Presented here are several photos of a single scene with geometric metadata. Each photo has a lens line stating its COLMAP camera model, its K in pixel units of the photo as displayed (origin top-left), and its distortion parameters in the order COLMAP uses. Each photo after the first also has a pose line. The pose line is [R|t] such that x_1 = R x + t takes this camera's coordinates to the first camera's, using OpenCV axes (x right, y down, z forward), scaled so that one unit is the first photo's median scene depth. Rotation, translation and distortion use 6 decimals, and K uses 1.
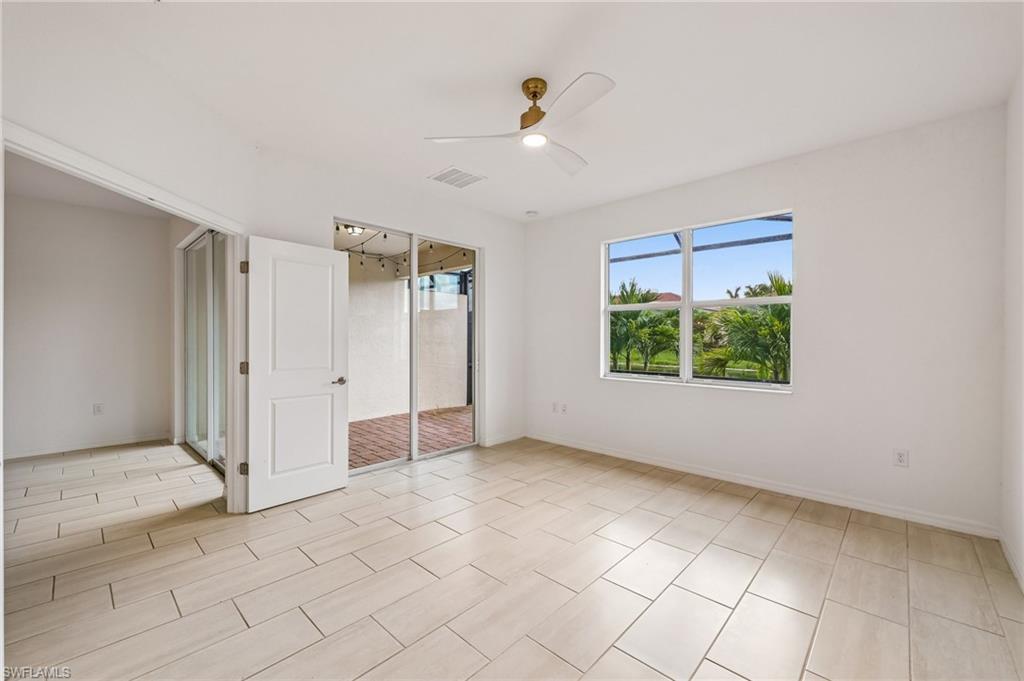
lens RADIAL K [[419.2, 0, 513.9], [0, 419.2, 340.7], [0, 0, 1]] dist [0.002576, -0.000367]
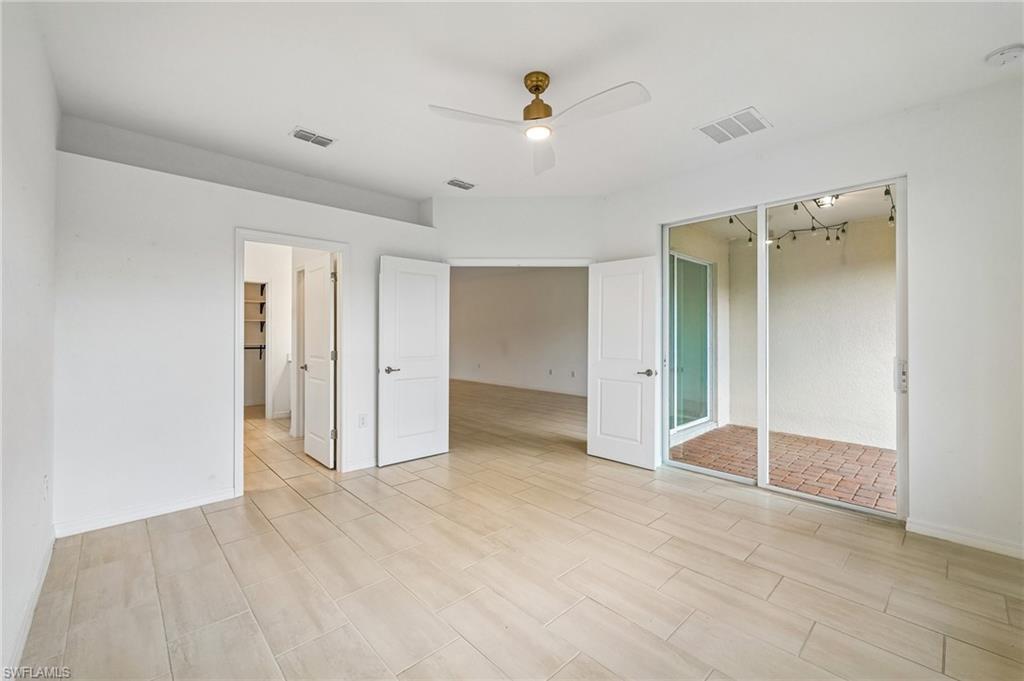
lens RADIAL K [[419.2, 0, 513.9], [0, 419.2, 333.2], [0, 0, 1]] dist [0.002576, -0.000367]
pose [[-0.068087, -0.010008, -0.997629, 0.728741], [-0.008357, 0.999920, -0.009461, 0.003980], [0.997644, 0.007693, -0.068165, 0.718865]]
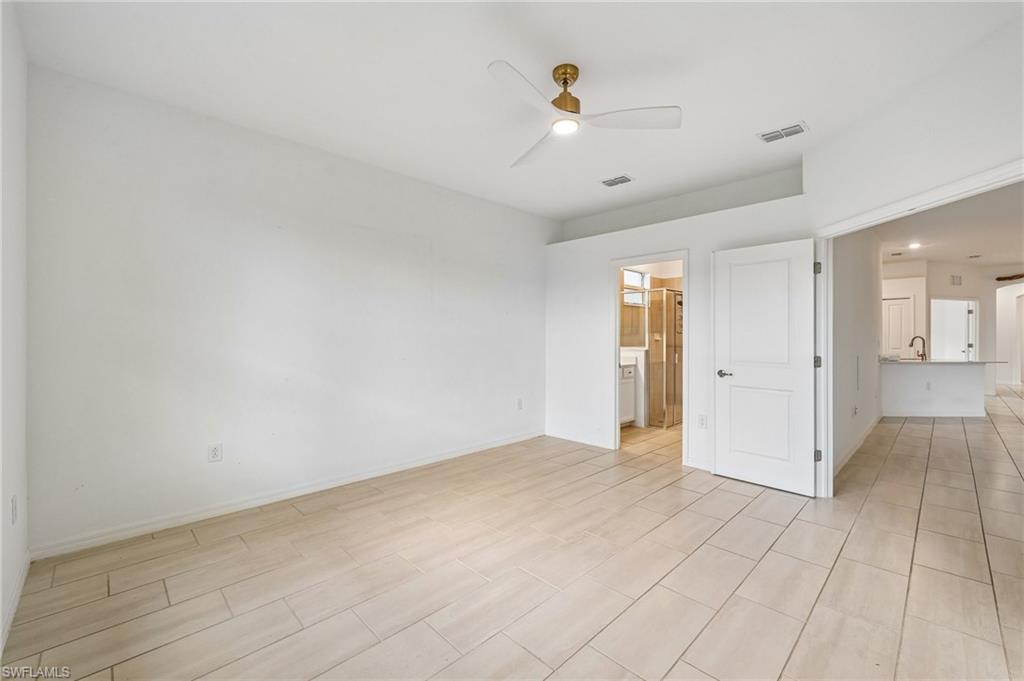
lens RADIAL K [[419.2, 0, 515.0], [0, 419.2, 335.4], [0, 0, 1]] dist [0.002576, -0.000367]
pose [[-0.999037, -0.006507, 0.043397, 0.085940], [-0.006189, 0.999953, 0.007465, -0.005052], [-0.043444, 0.007189, -0.999030, 1.387112]]
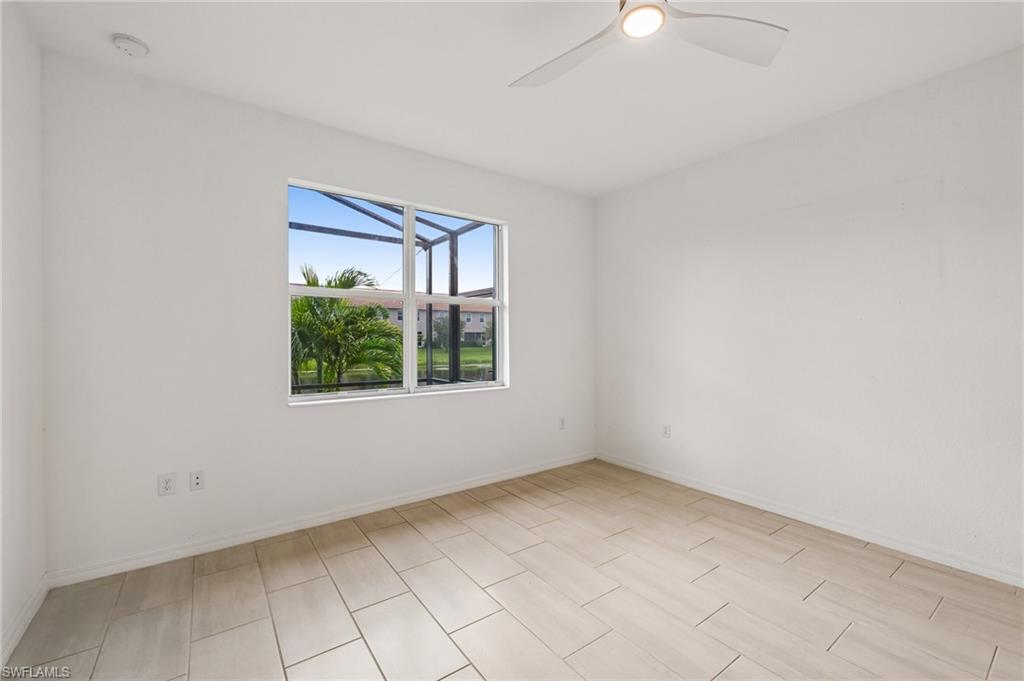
lens RADIAL K [[419.2, 0, 512.0], [0, 419.2, 342.0], [0, 0, 1]] dist [0.002576, -0.000367]
pose [[0.197211, -0.005277, 0.980347, -0.422433], [0.012838, 0.999914, 0.002799, 0.000447], [-0.980277, 0.012034, 0.197262, 0.755959]]
